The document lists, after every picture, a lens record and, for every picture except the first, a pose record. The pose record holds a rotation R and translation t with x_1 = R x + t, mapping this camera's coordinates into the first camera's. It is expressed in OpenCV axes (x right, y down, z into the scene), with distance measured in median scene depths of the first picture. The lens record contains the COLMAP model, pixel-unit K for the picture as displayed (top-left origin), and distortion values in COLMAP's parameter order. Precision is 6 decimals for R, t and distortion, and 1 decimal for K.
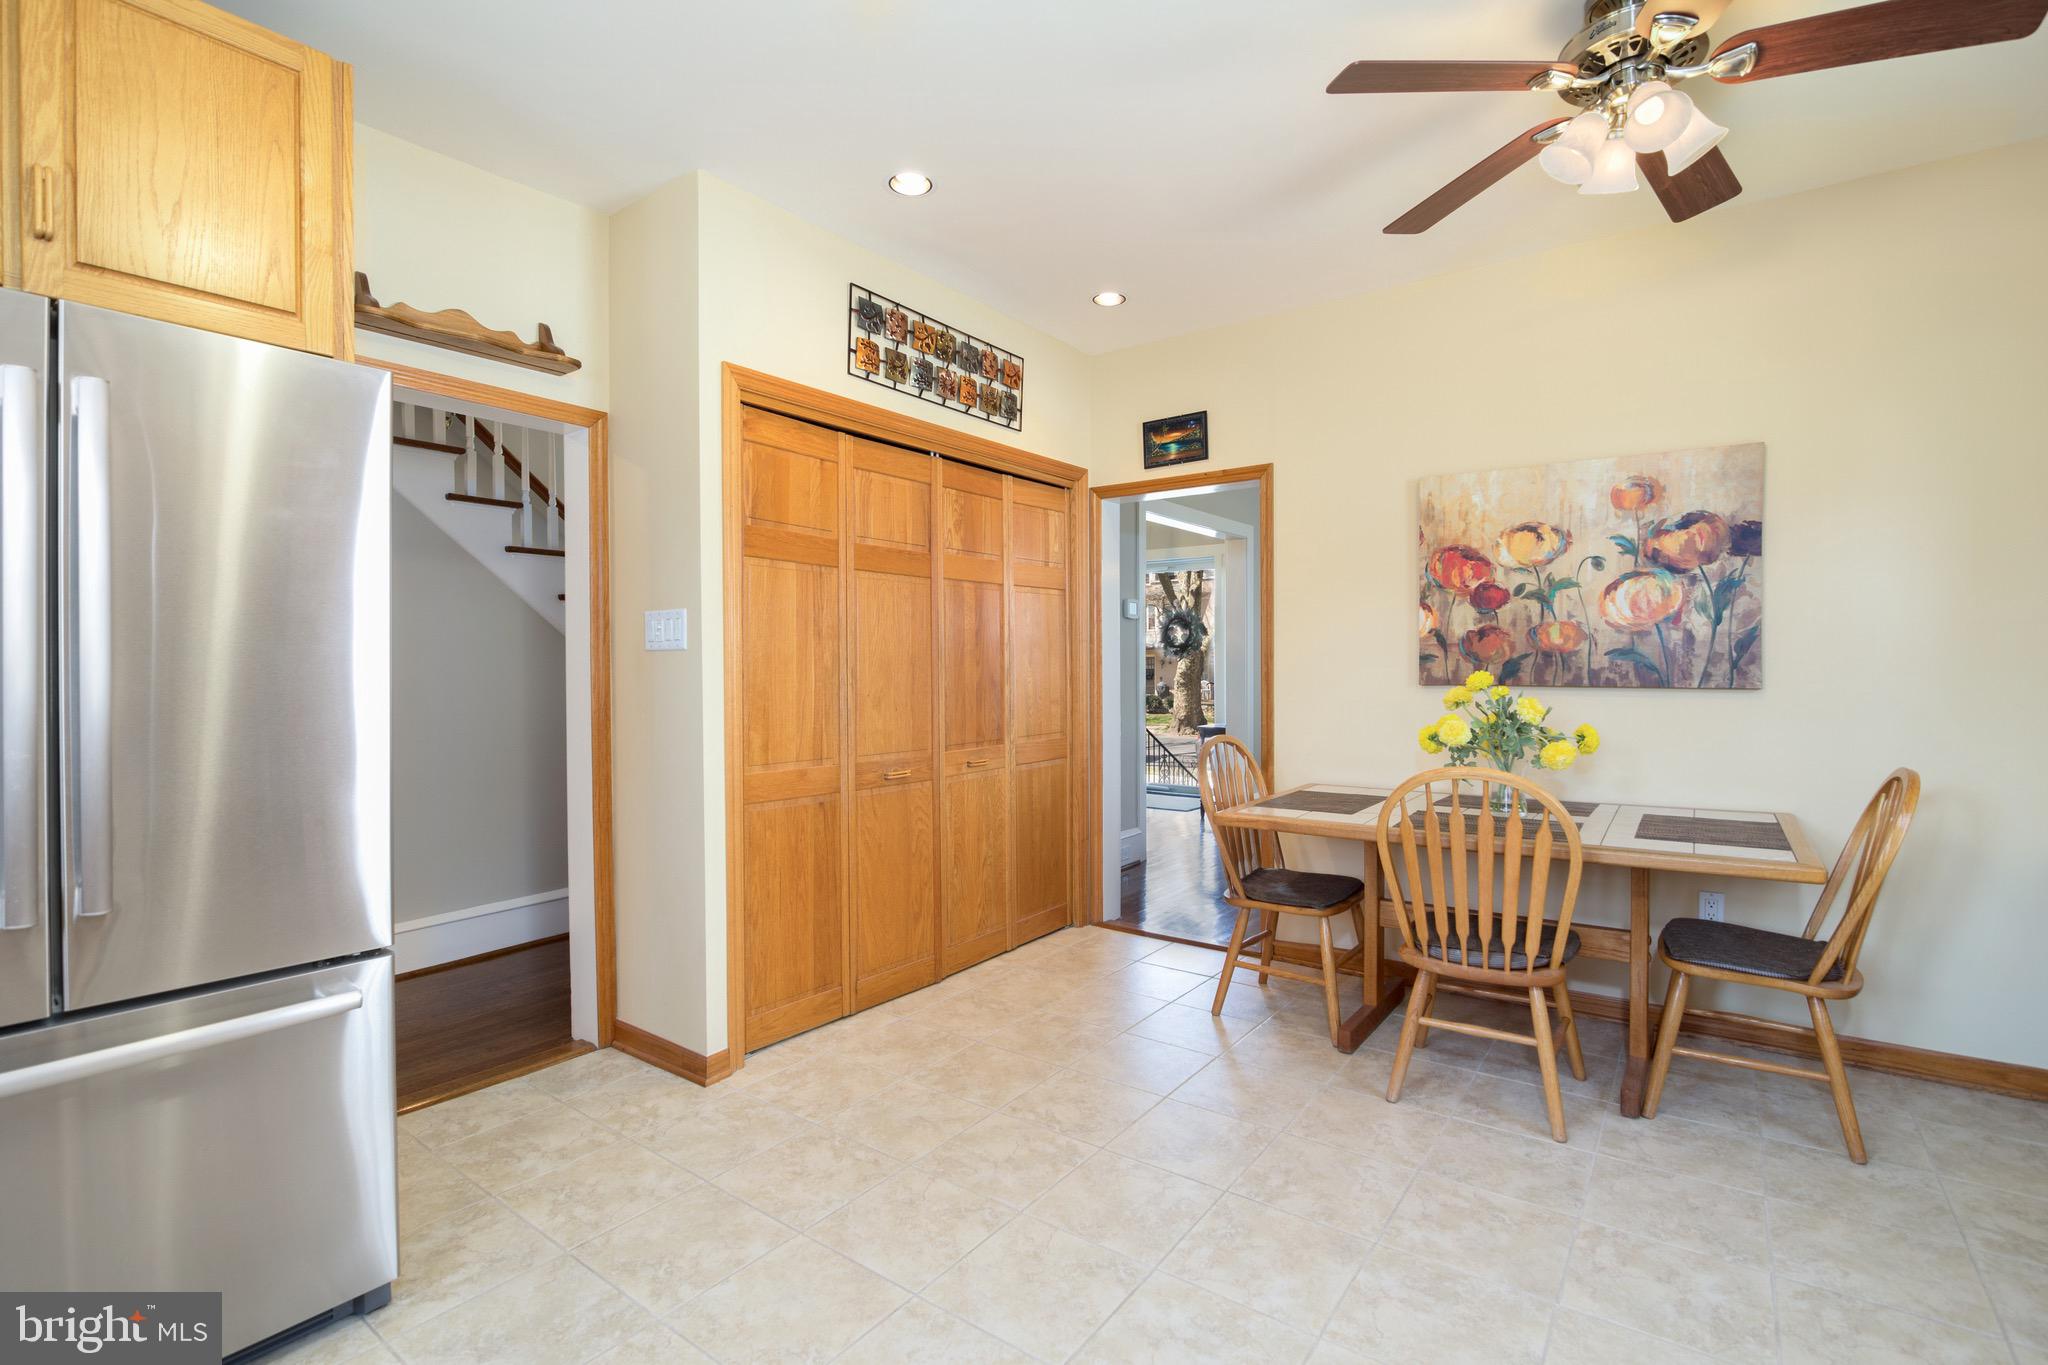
lens RADIAL K [[947.9, 0, 1030.2], [0, 947.9, 673.7], [0, 0, 1]] dist [-0.015926, 0.000391]
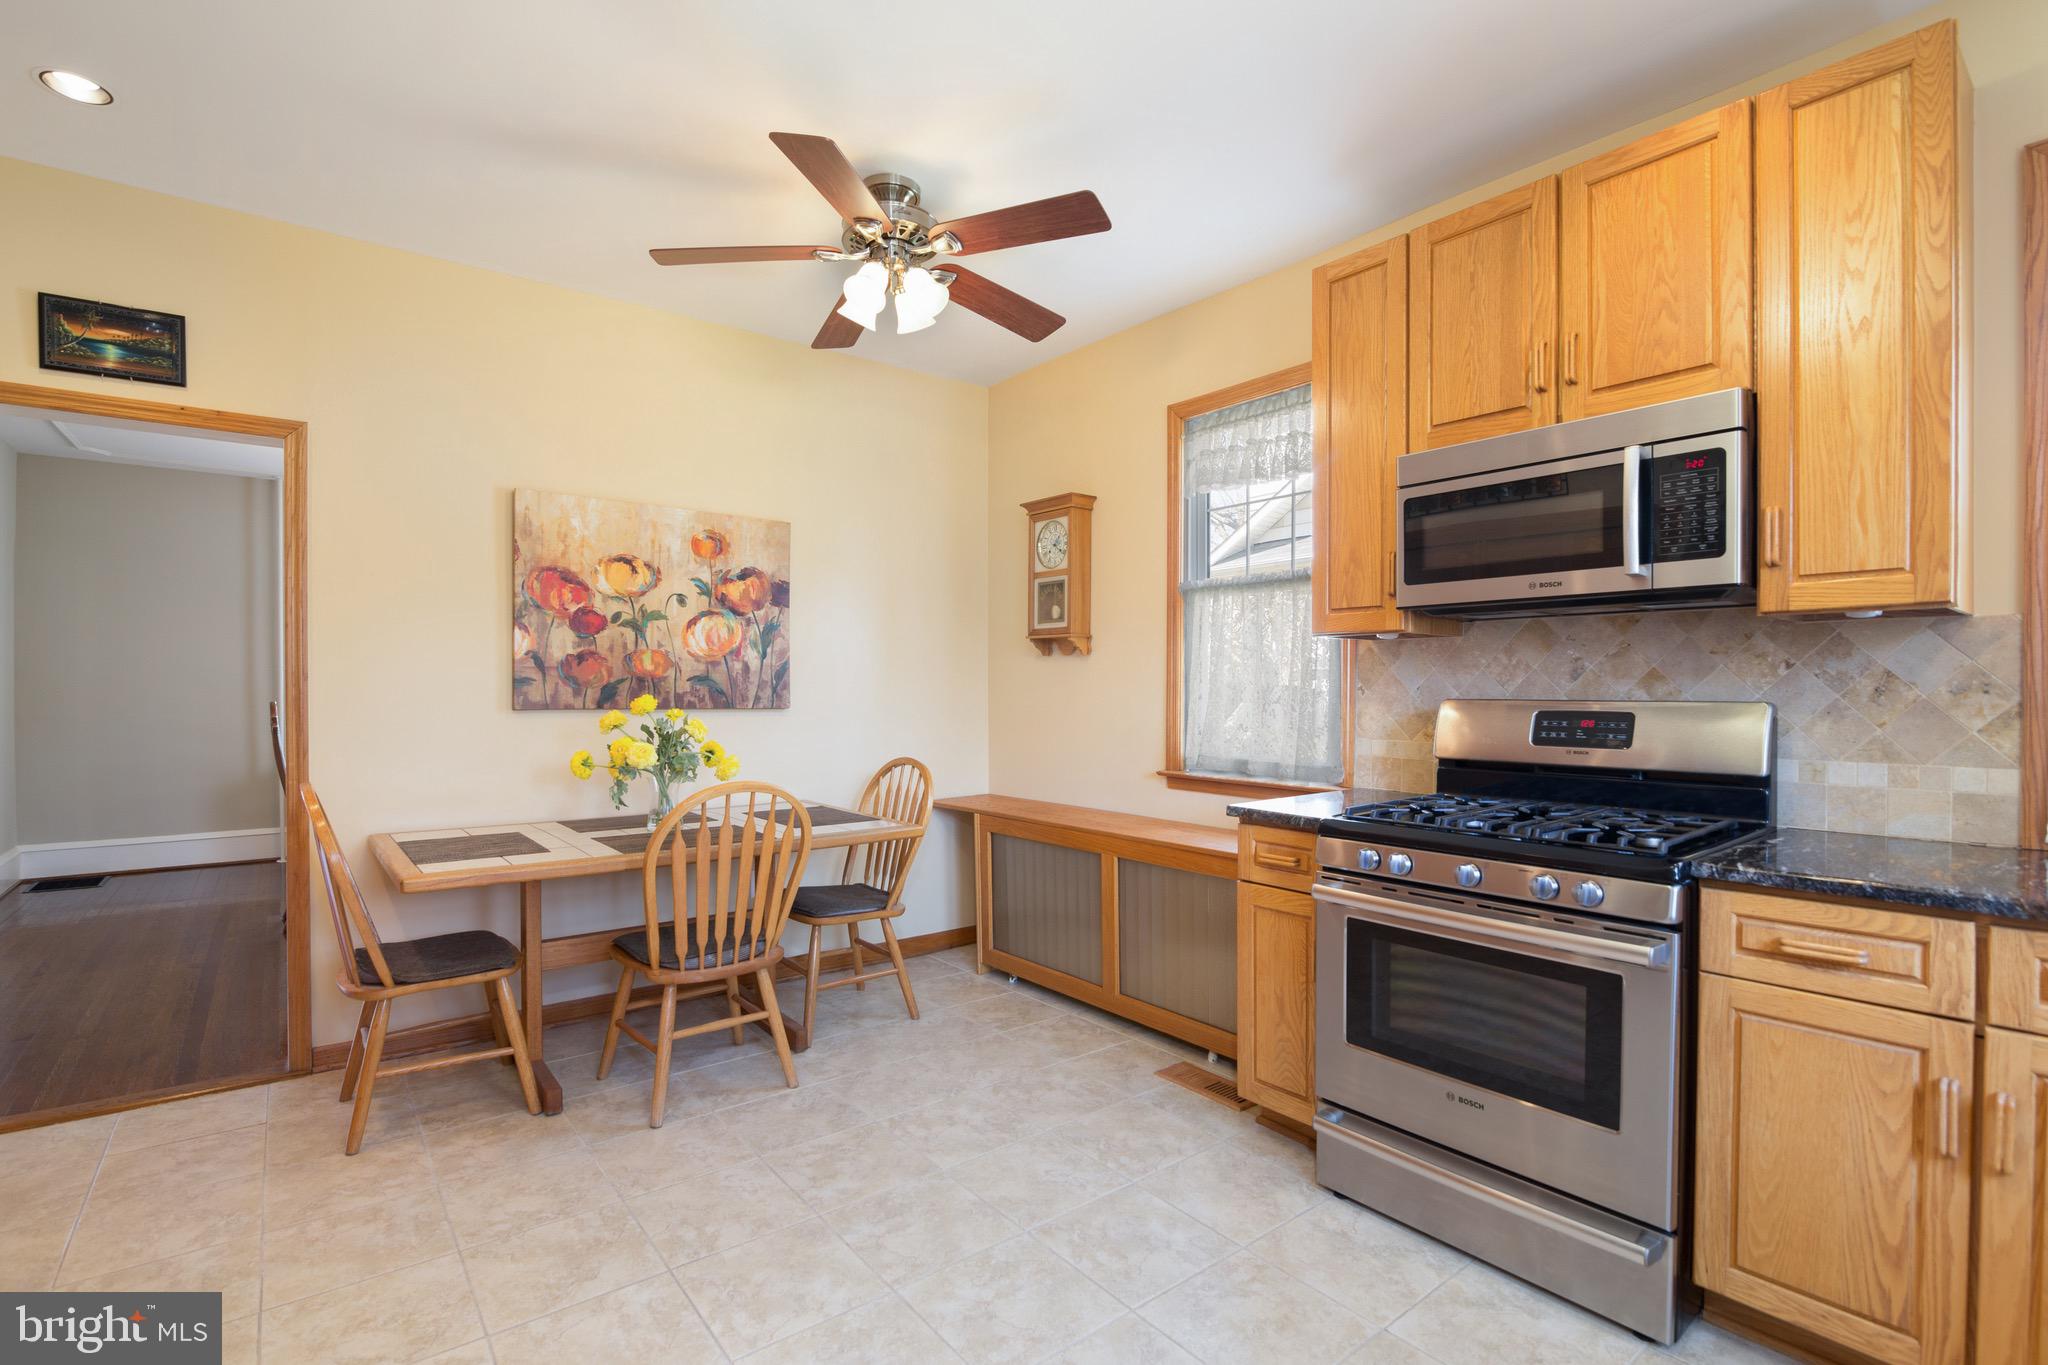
lens RADIAL K [[954.8, 0, 1027.1], [0, 954.8, 693.1], [0, 0, 1]] dist [-0.014011, -0.000490]
pose [[0.262770, 0.001551, 0.964857, -0.401932], [0.003904, 0.999989, -0.002671, -0.000331], [-0.964850, 0.004468, 0.262761, 0.296965]]
